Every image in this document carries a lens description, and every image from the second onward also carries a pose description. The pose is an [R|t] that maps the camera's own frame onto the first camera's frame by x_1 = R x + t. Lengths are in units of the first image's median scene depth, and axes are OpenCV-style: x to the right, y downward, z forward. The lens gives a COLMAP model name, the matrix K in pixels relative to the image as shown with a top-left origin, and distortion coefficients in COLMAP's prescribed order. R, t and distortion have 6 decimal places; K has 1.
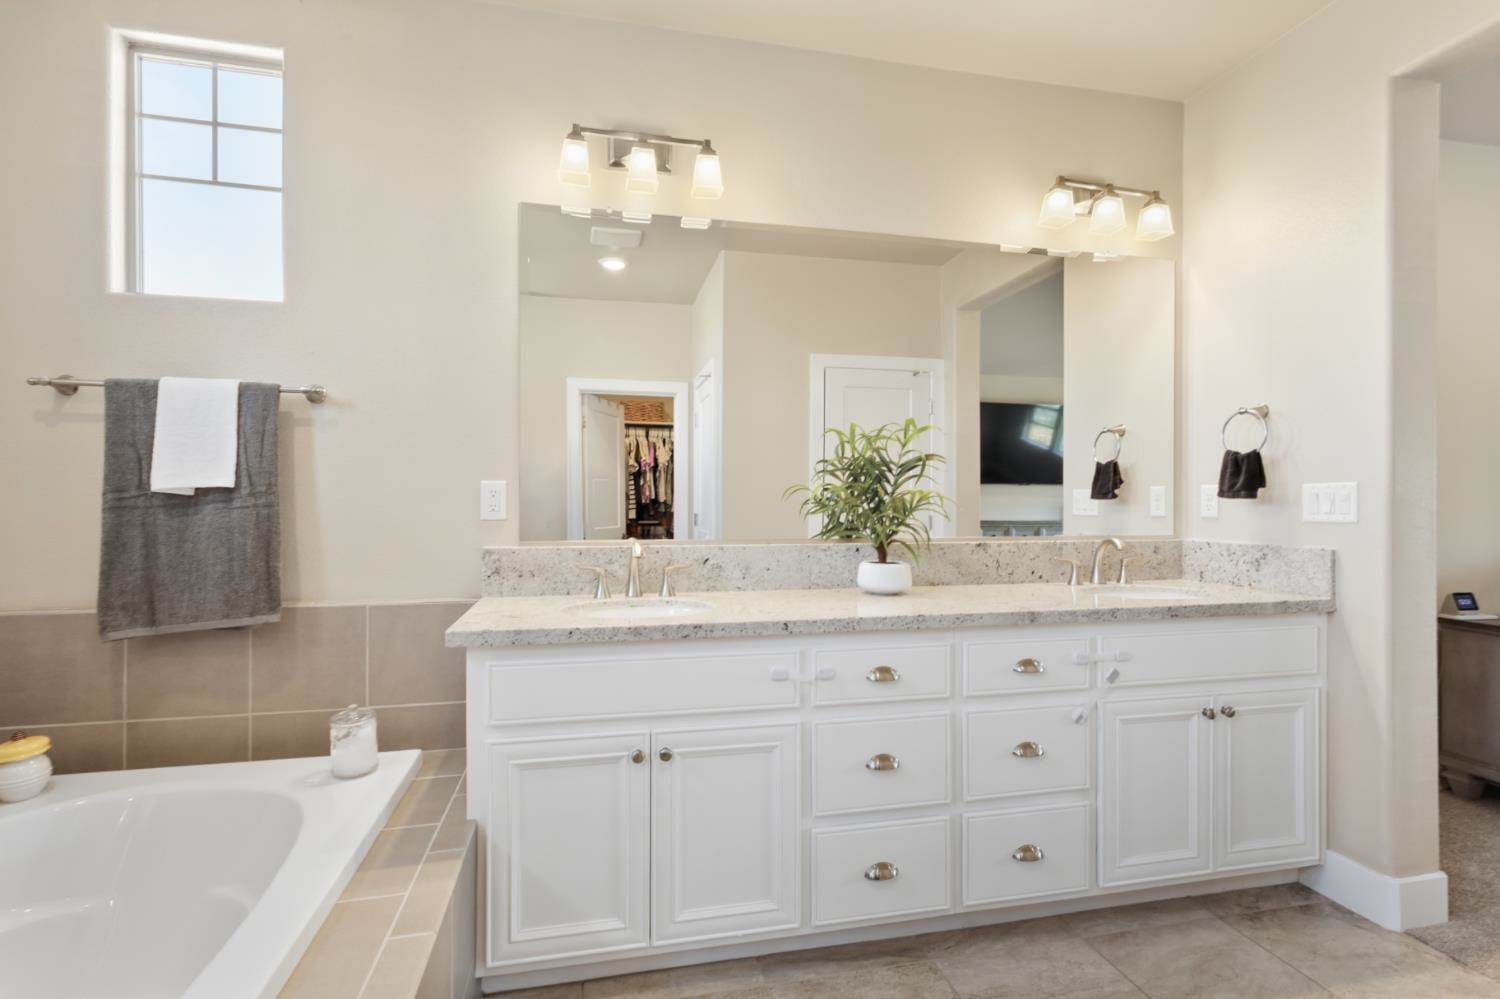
lens RADIAL K [[707.3, 0, 745.6], [0, 707.3, 506.1], [0, 0, 1]] dist [0.003742, 0.000290]
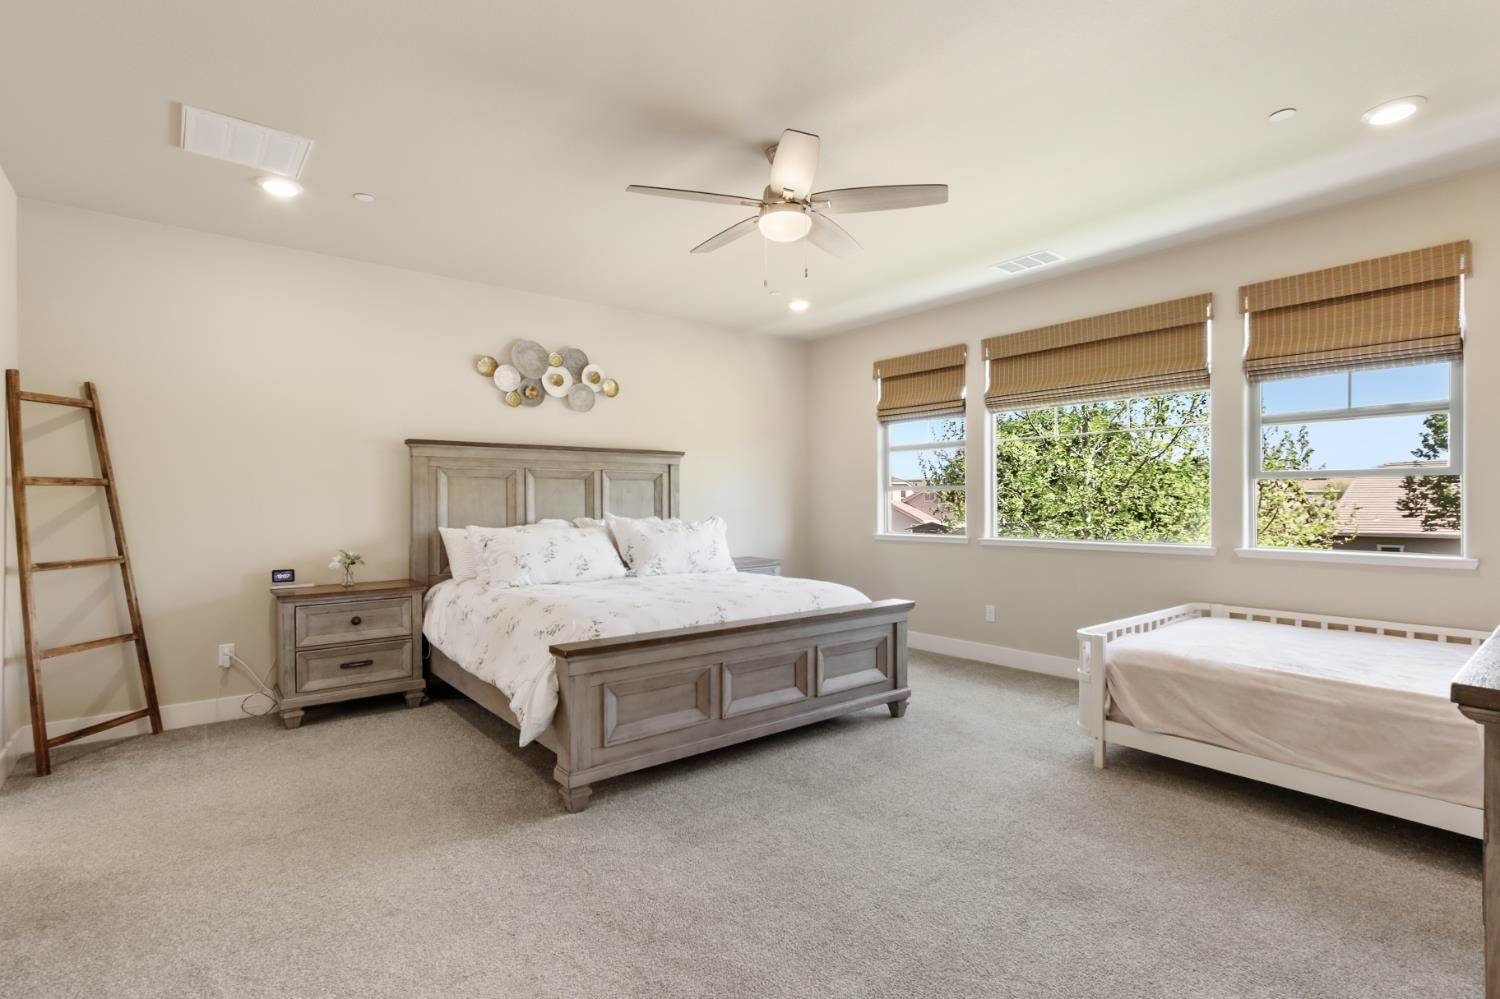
lens RADIAL K [[707.3, 0, 745.6], [0, 707.3, 506.1], [0, 0, 1]] dist [0.003742, 0.000290]
pose [[0.894768, -0.006090, 0.446489, 1.731520], [0.006296, 0.999980, 0.001022, -0.002179], [-0.446486, 0.001897, 0.894789, -0.987330]]
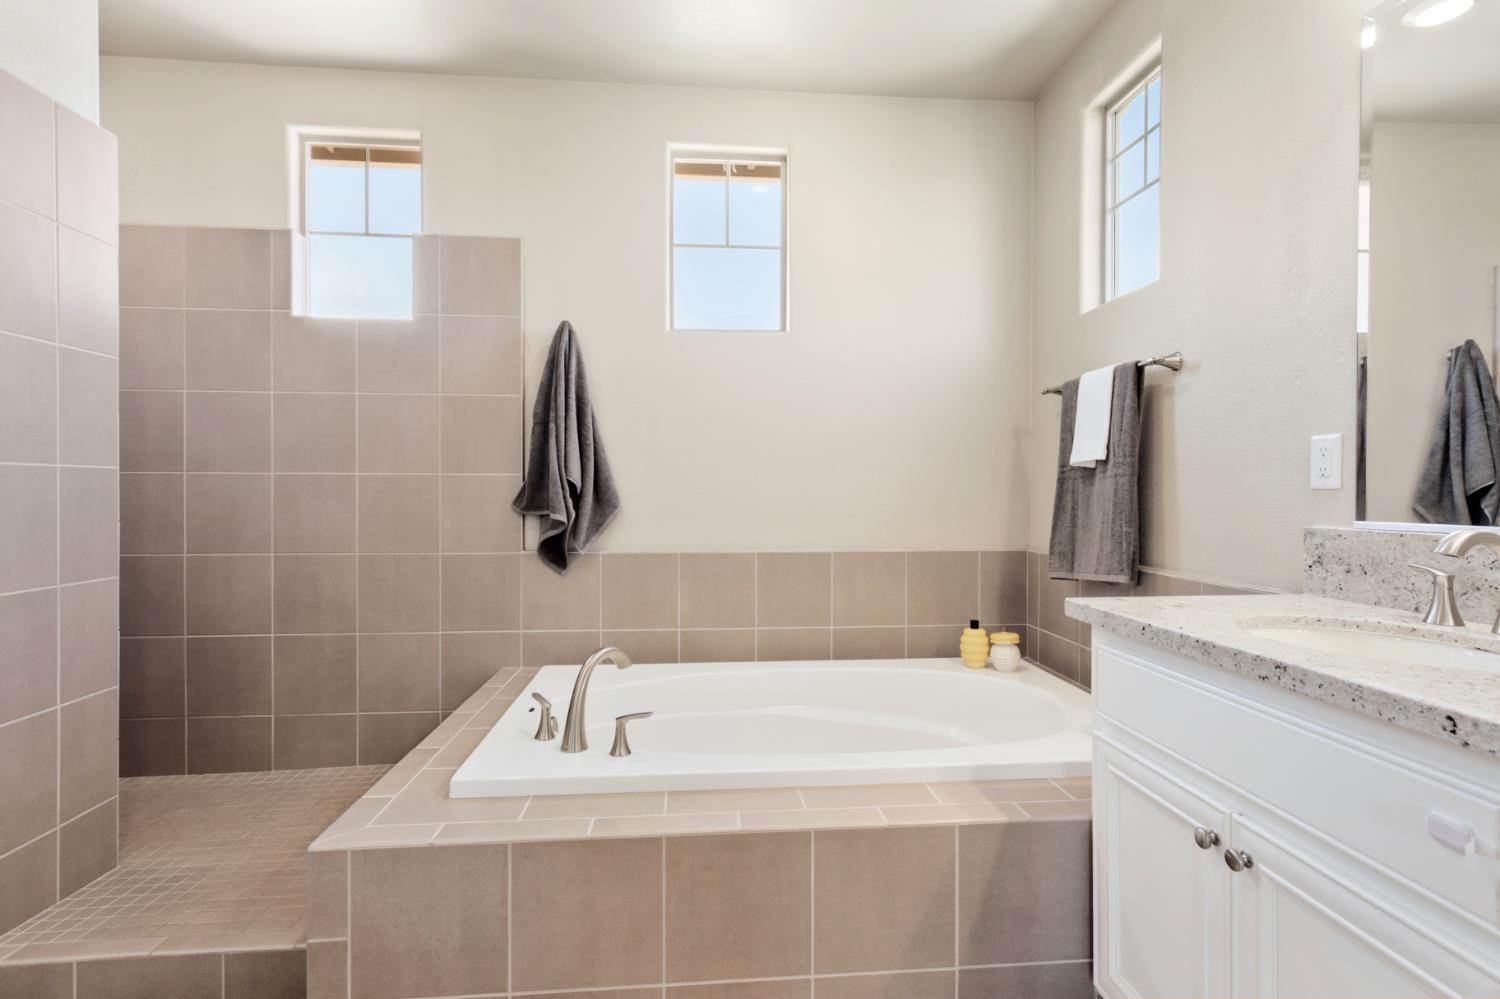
lens RADIAL K [[723.8, 0, 754.3], [0, 723.8, 497.6], [0, 0, 1]] dist [0.001275, 0.000063]
pose [[-0.129148, 0.006735, -0.991602, 0.486798], [-0.005641, 0.999956, 0.007527, 0.028134], [0.991609, 0.006566, -0.129104, 0.566017]]
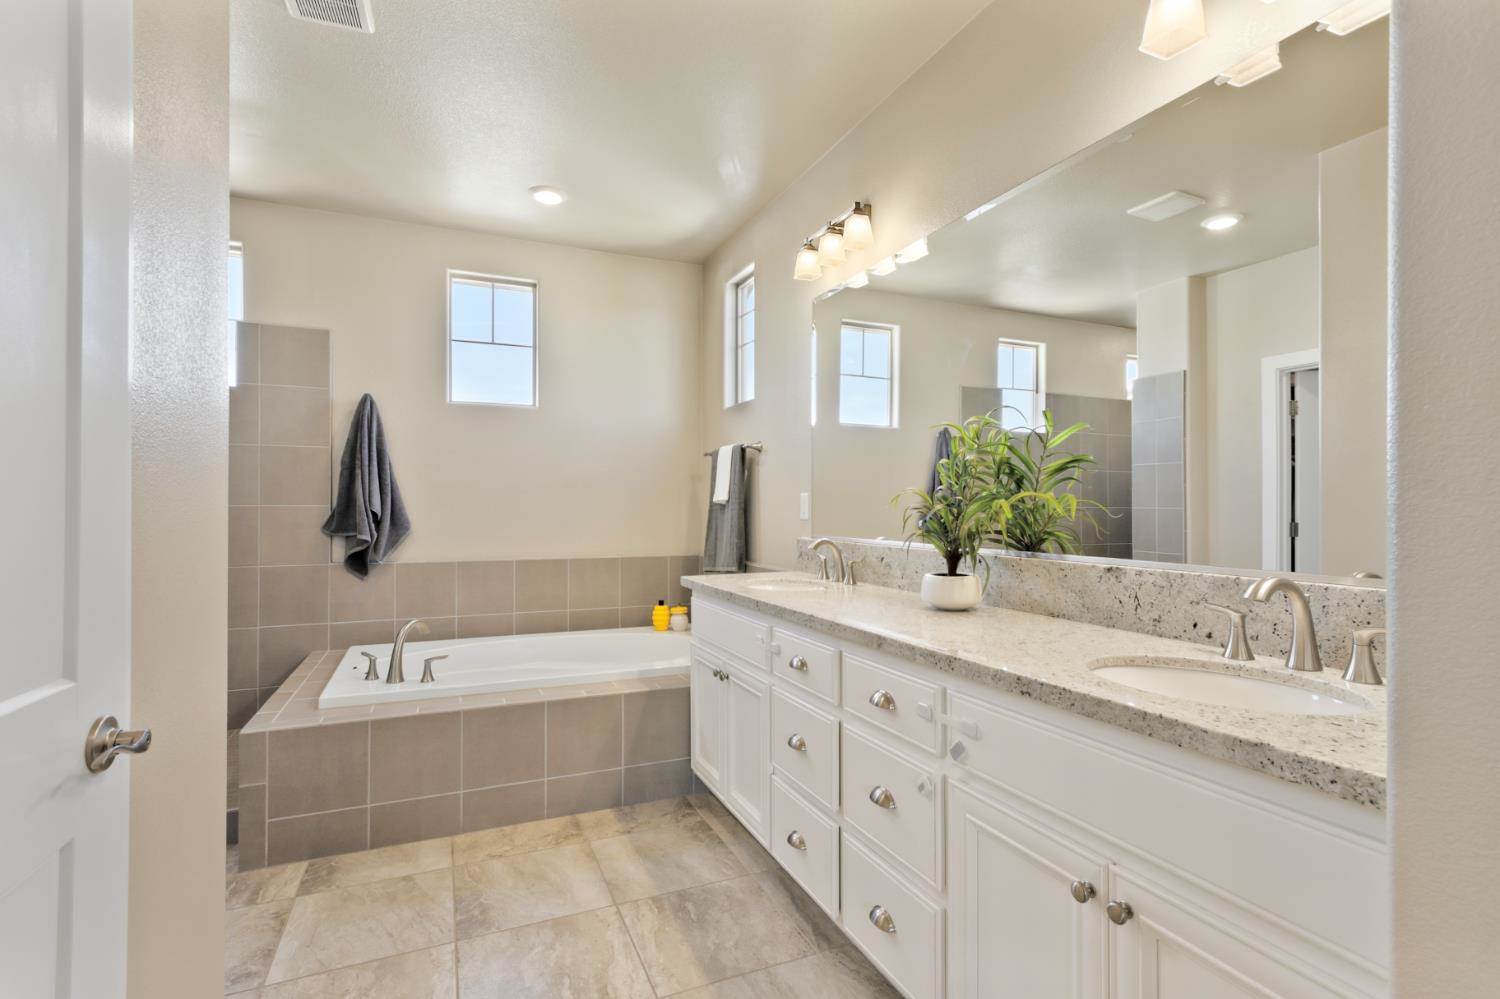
lens RADIAL K [[707.3, 0, 745.6], [0, 707.3, 506.1], [0, 0, 1]] dist [0.003742, 0.000290]
pose [[0.188301, -0.002809, -0.982107, 1.170563], [-0.006101, 0.999973, -0.004030, -0.002280], [0.982092, 0.006751, 0.188279, 0.652116]]
